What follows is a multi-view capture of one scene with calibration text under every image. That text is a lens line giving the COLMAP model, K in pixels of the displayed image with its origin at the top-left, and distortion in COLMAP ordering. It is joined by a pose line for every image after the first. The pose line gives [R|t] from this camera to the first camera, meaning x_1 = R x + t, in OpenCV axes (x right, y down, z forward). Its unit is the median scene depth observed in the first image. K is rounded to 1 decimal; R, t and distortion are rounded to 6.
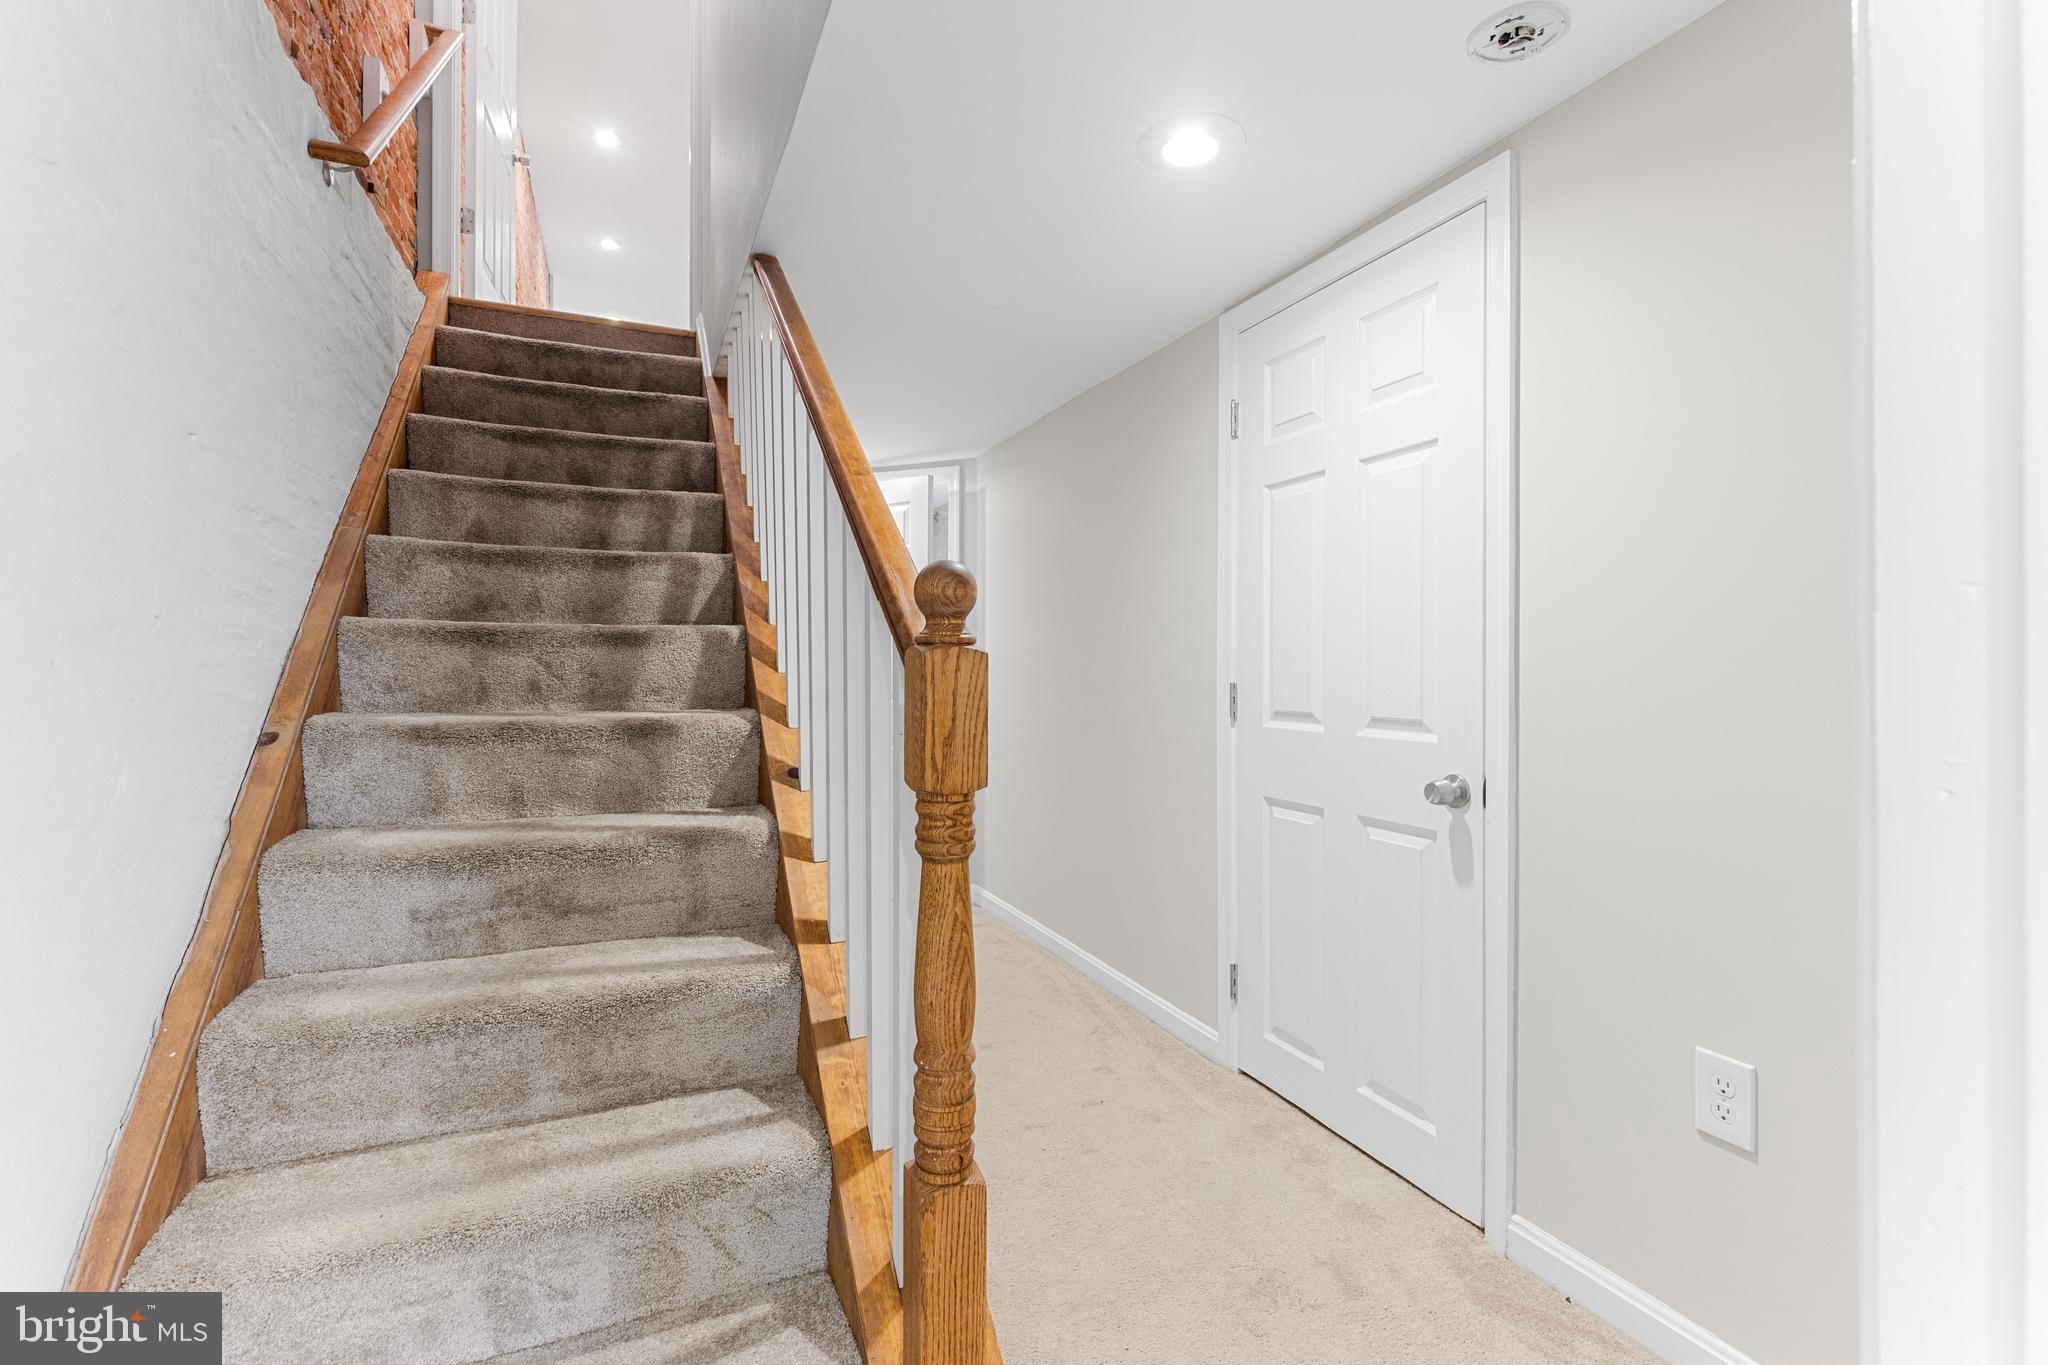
lens RADIAL K [[918.4, 0, 1023.2], [0, 918.4, 675.3], [0, 0, 1]] dist [0.003776, -0.000949]
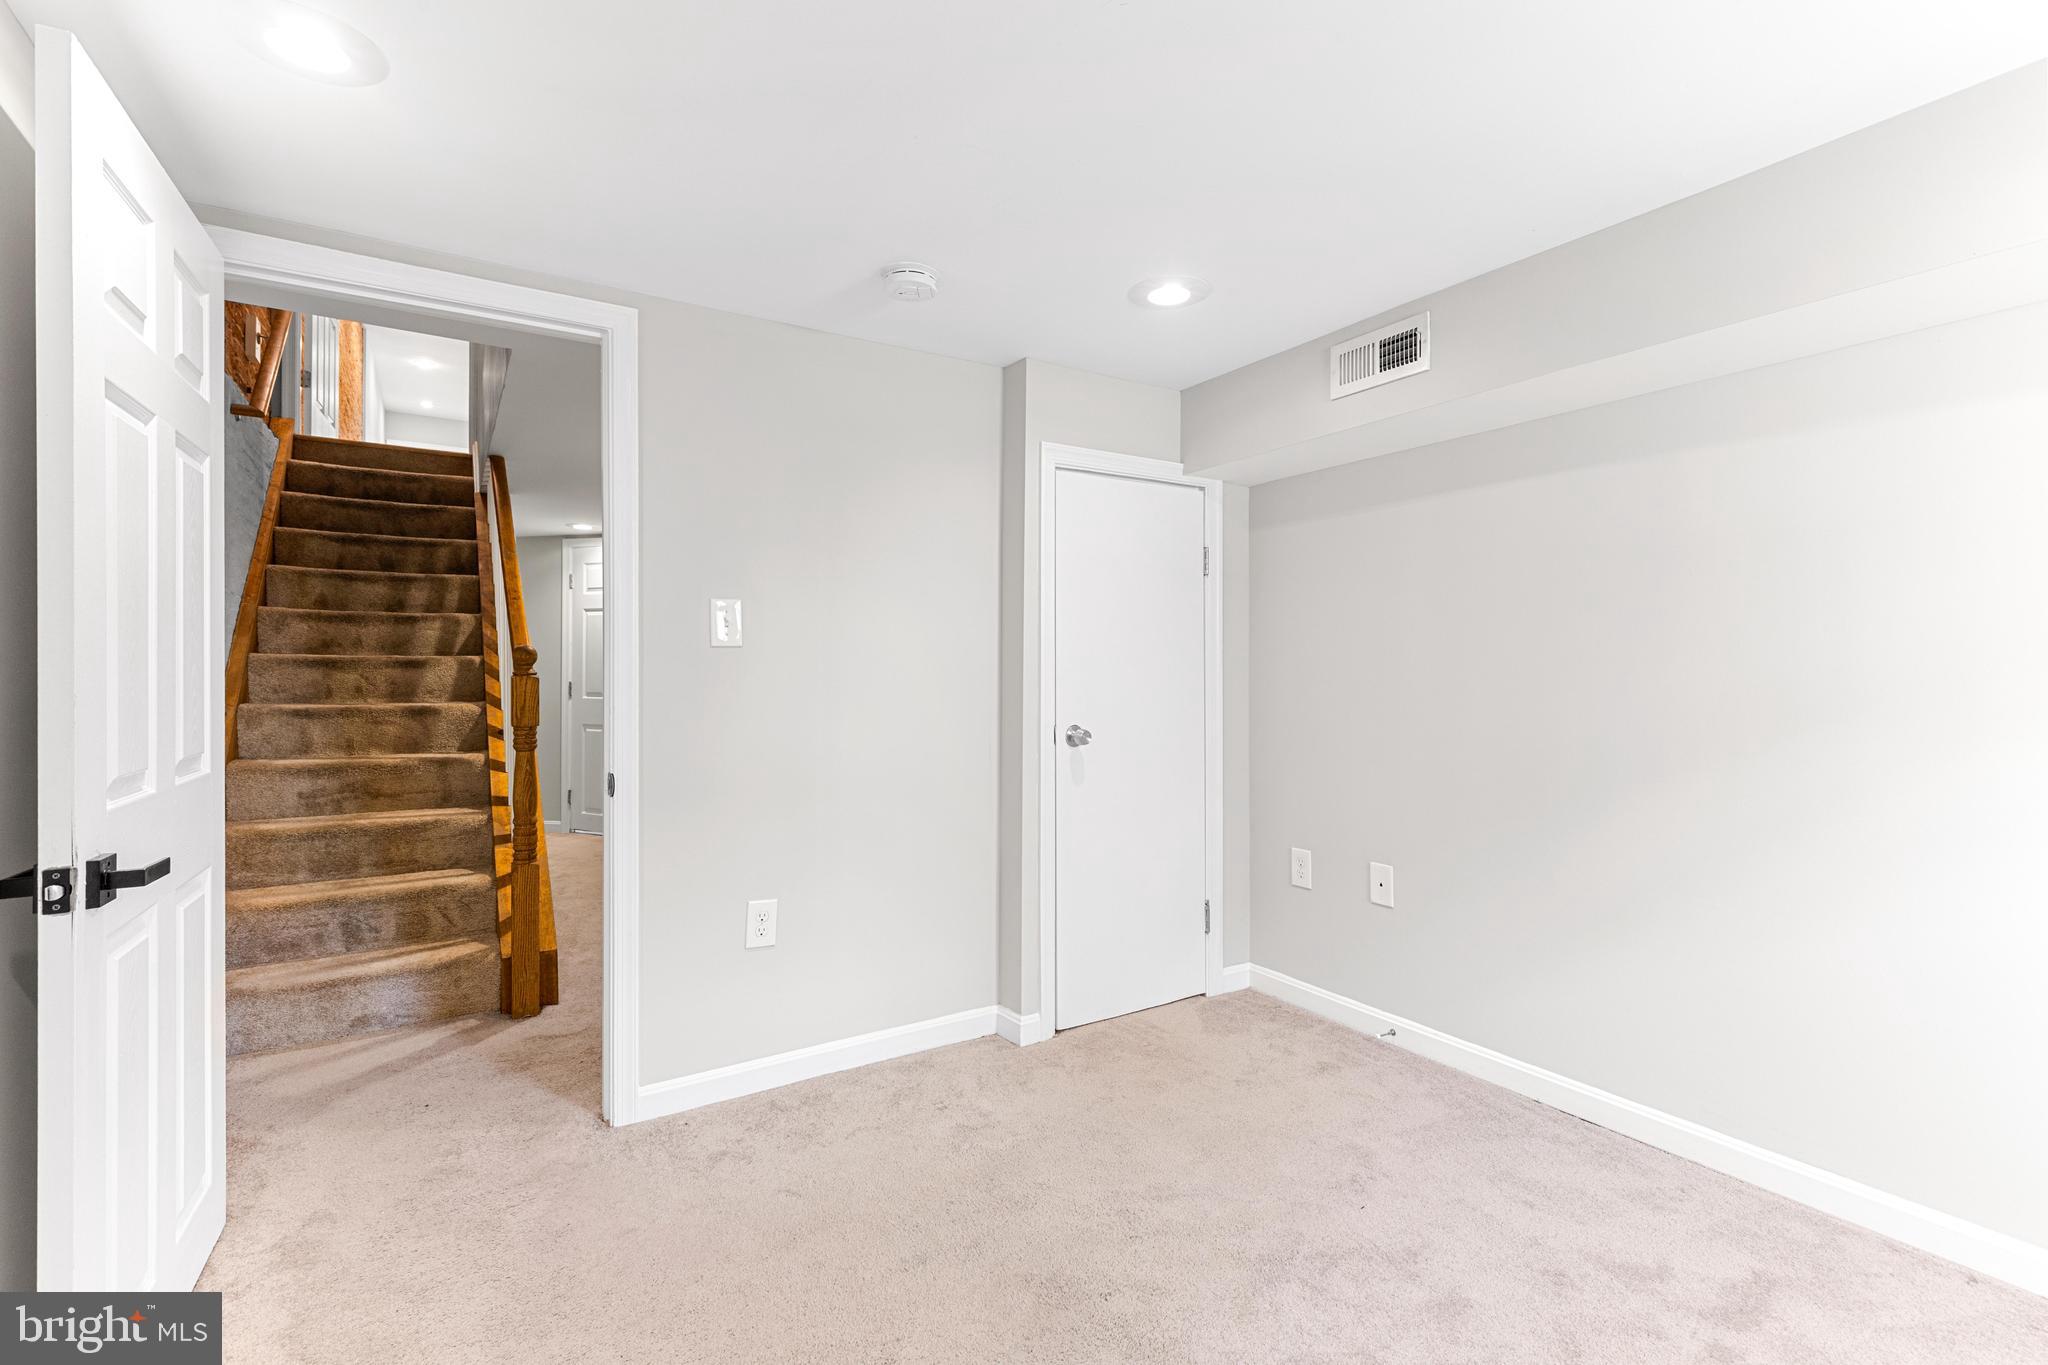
lens RADIAL K [[918.4, 0, 1023.2], [0, 918.4, 675.3], [0, 0, 1]] dist [0.003776, -0.000949]
pose [[0.989039, -0.001961, 0.147643, 0.510692], [0.002414, 0.999993, -0.002887, -0.008264], [-0.147636, 0.003212, 0.989037, -1.014401]]
